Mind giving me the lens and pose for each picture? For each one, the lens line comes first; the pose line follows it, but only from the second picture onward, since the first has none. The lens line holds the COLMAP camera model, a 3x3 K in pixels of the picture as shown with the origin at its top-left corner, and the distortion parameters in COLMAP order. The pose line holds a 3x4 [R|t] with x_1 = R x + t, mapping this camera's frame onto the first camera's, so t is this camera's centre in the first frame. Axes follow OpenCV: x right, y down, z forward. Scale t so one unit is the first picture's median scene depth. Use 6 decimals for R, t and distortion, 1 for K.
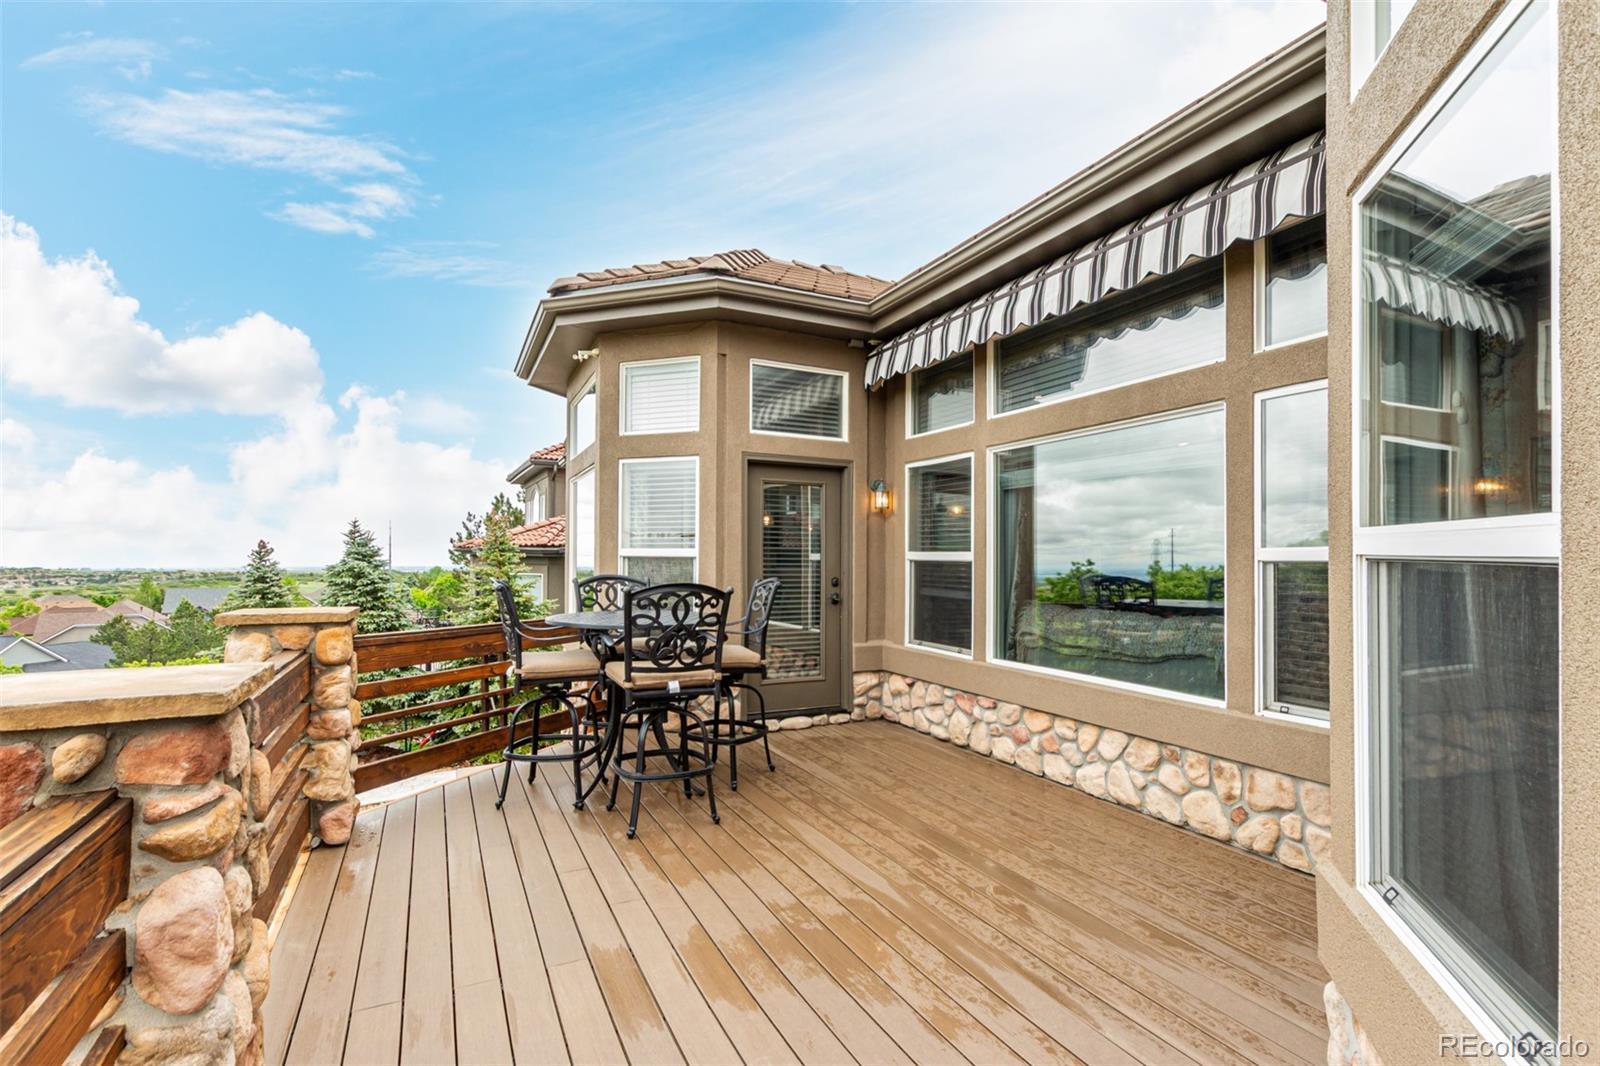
lens RADIAL K [[764.7, 0, 805.5], [0, 764.7, 541.5], [0, 0, 1]] dist [0.016651, 0.000279]
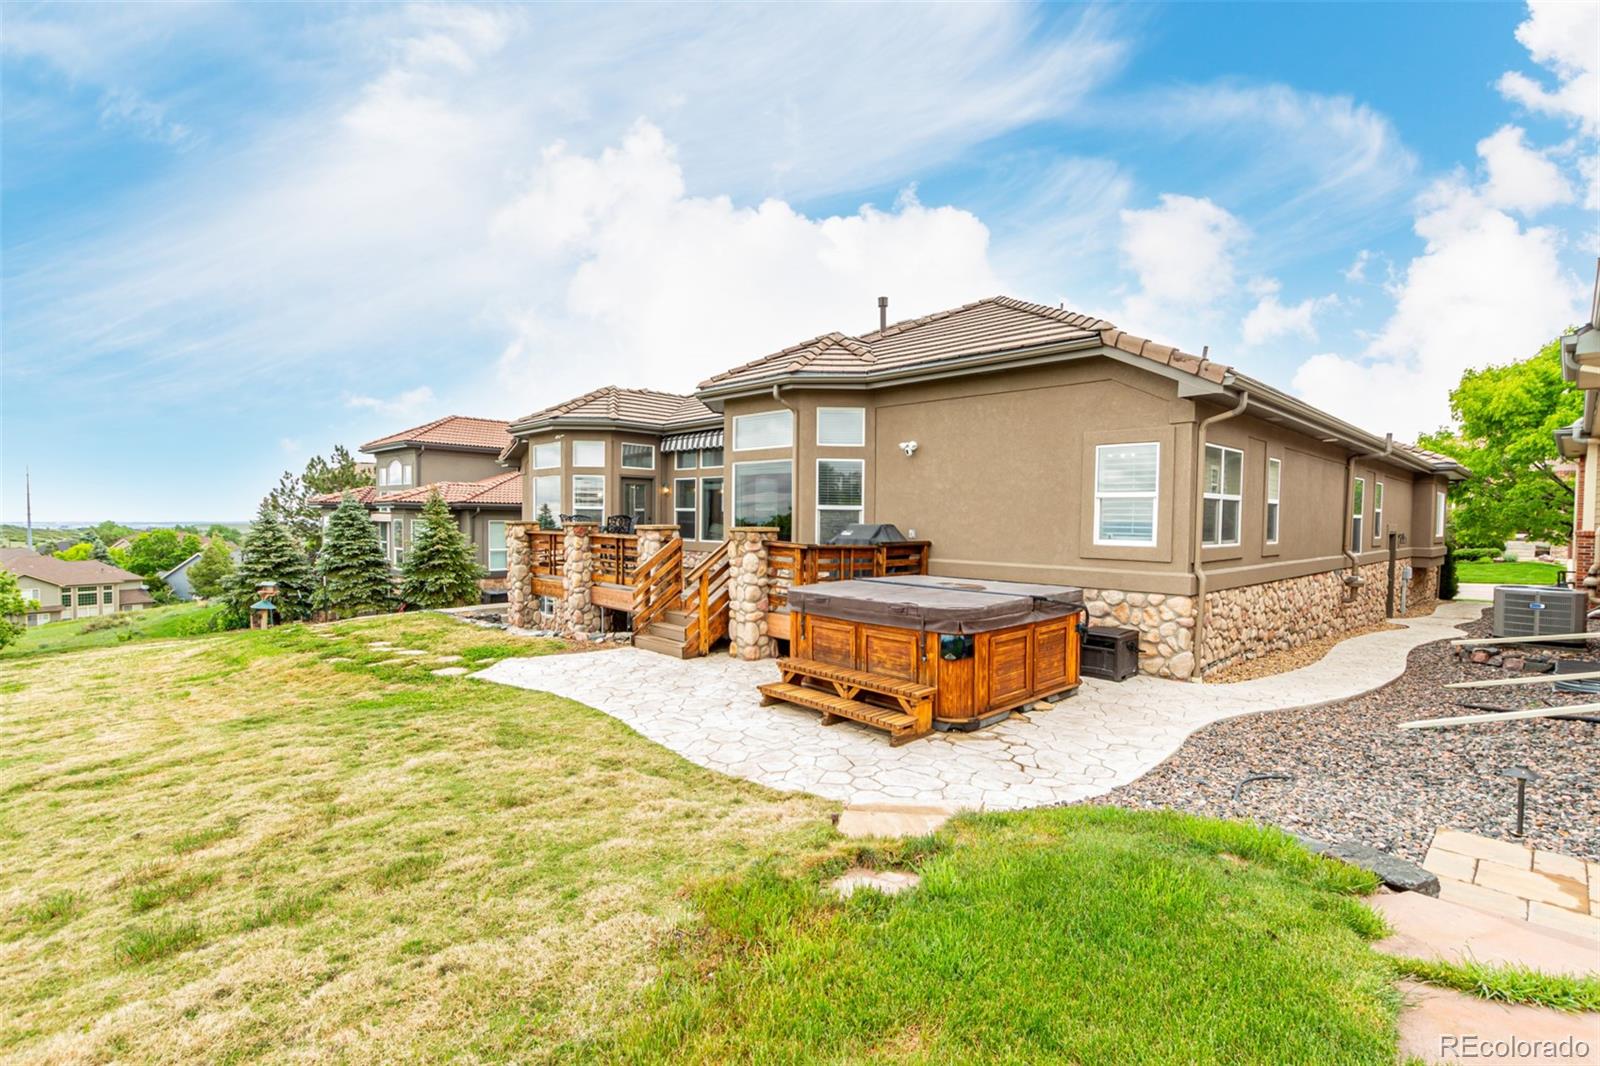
lens RADIAL K [[764.7, 0, 805.6], [0, 764.7, 534.4], [0, 0, 1]] dist [0.016651, 0.000279]
pose [[0.949572, -0.002685, 0.313537, -0.329259], [-0.012118, 0.998902, 0.045256, -0.026301], [-0.313314, -0.046774, 0.948497, -2.057696]]
